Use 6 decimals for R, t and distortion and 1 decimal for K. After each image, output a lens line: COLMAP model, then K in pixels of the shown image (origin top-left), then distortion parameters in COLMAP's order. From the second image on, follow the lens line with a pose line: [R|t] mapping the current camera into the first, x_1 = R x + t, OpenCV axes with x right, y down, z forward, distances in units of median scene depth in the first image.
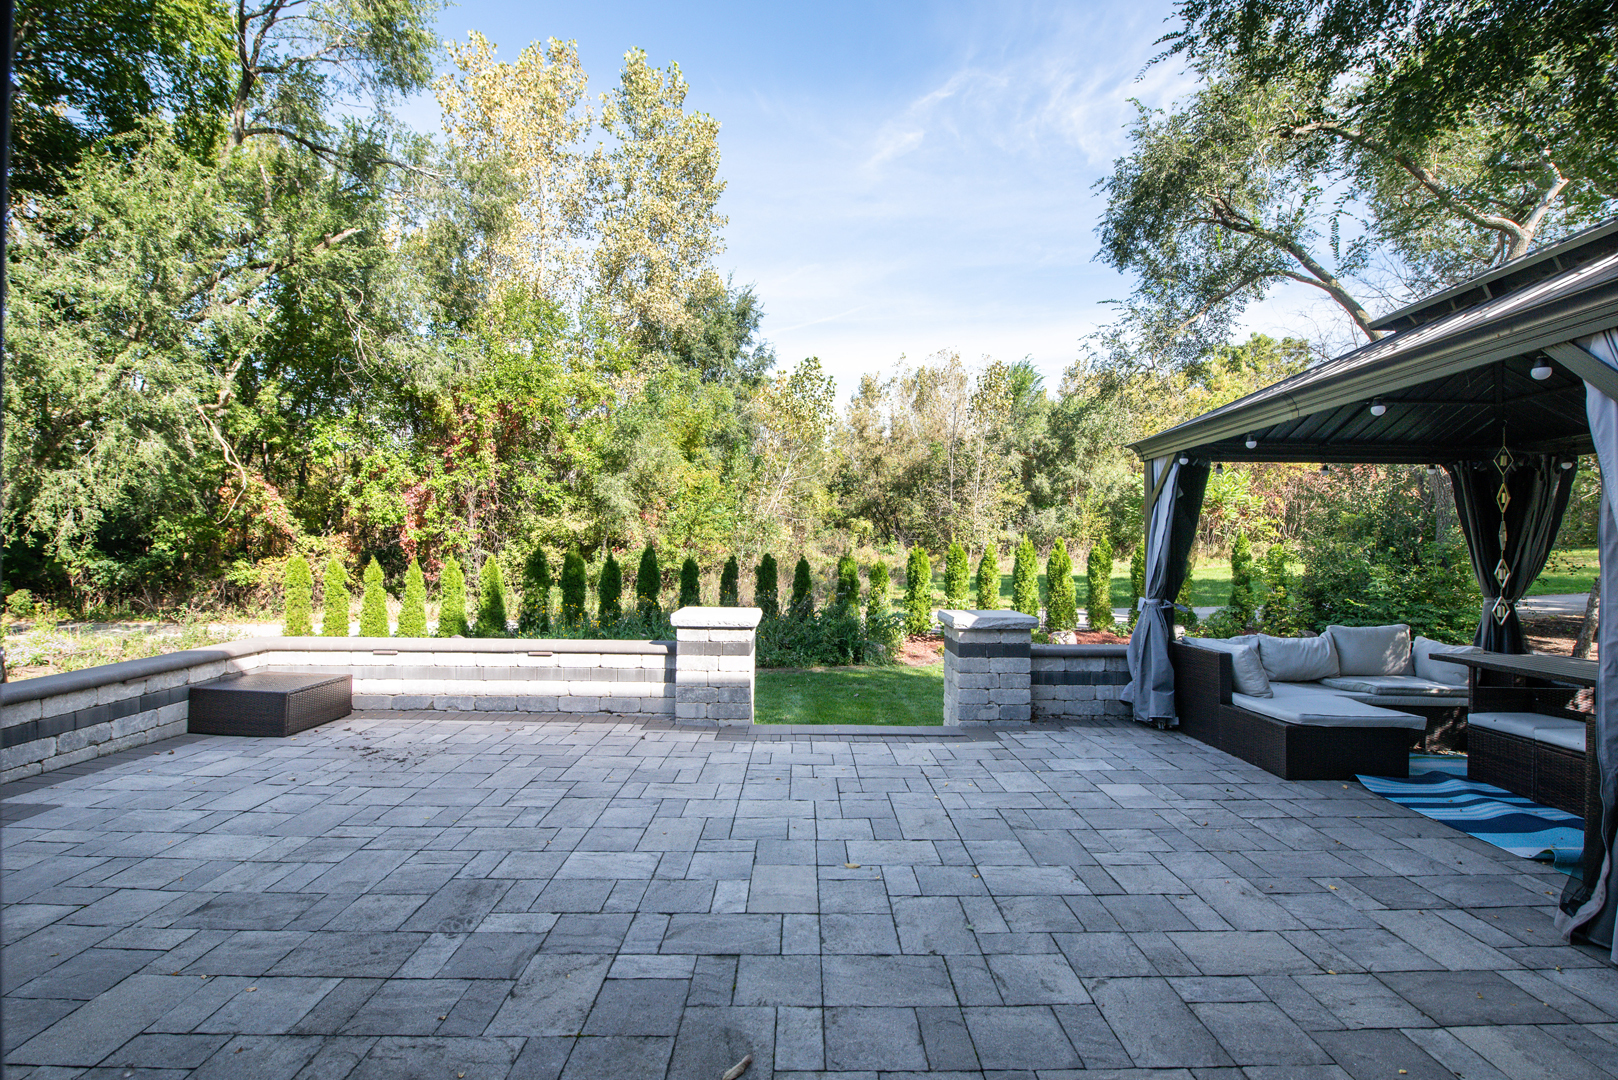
lens RADIAL K [[726.5, 0, 808.9], [0, 726.5, 540.5], [0, 0, 1]] dist [0.000395, -0.000046]
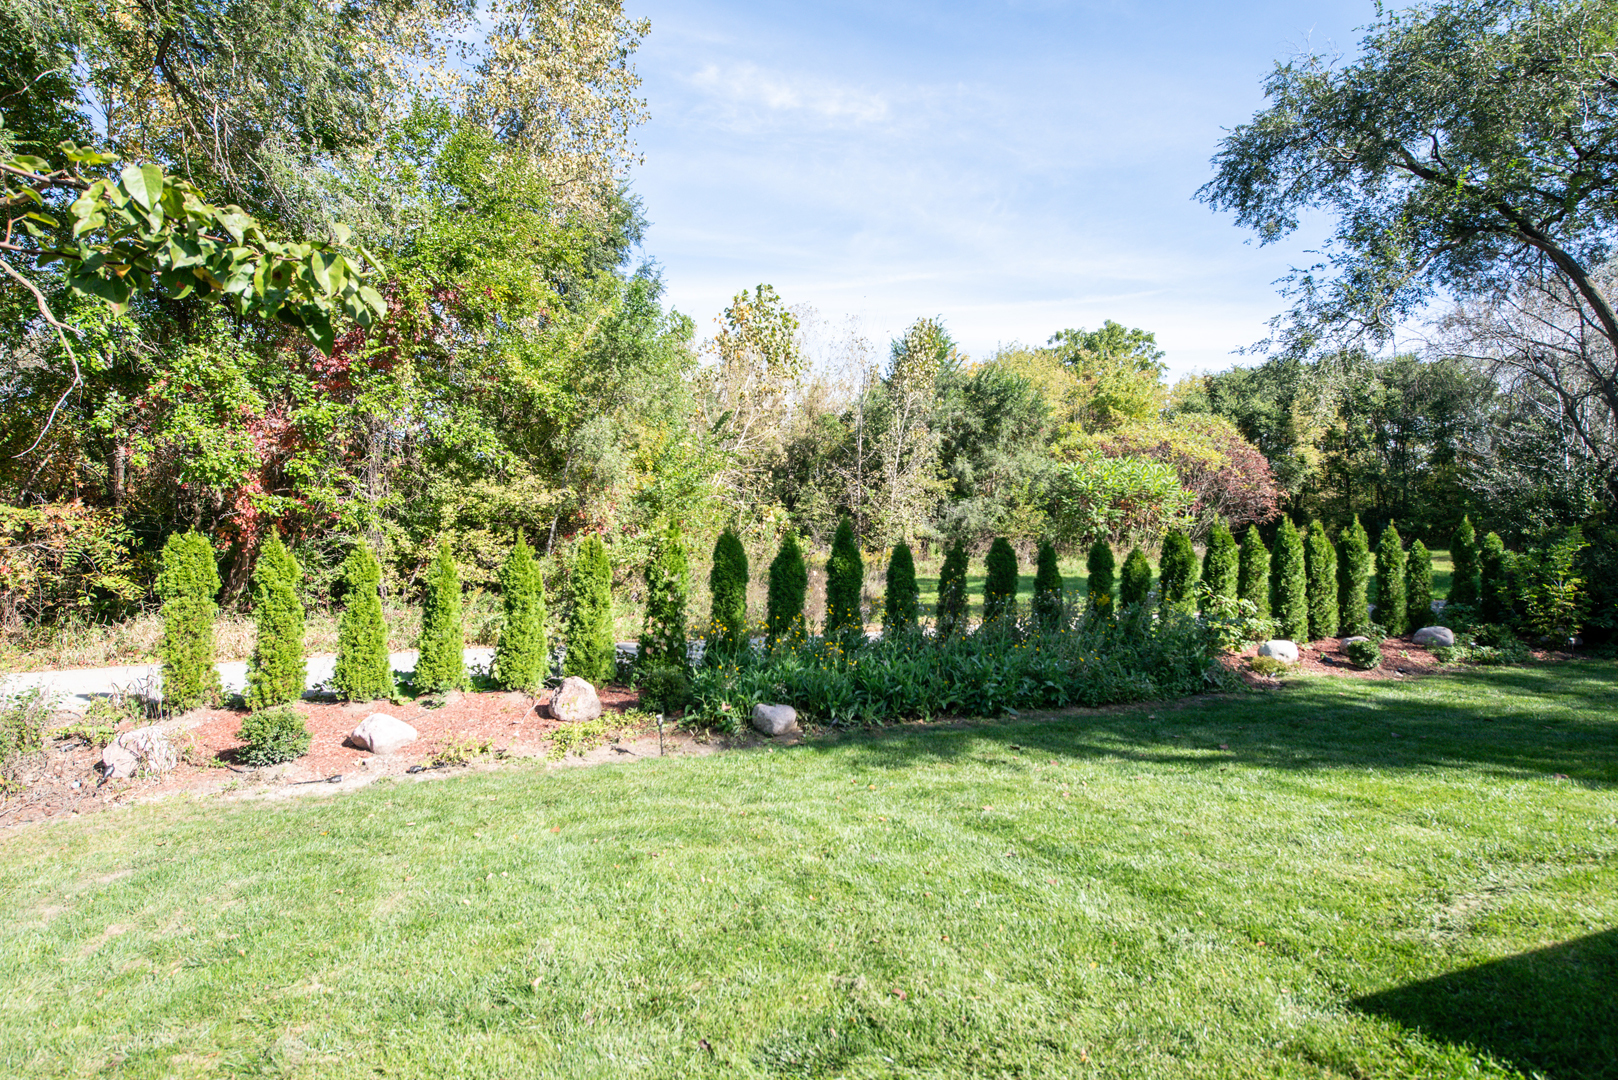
lens RADIAL K [[859.0, 0, 809.4], [0, 859.0, 541.4], [0, 0, 1]] dist [0.004188, 0.000351]
pose [[0.946516, 0.017337, 0.322192, -0.182982], [-0.019844, 0.999793, 0.004498, 0.006124], [-0.322047, -0.010651, 0.946664, 0.112601]]
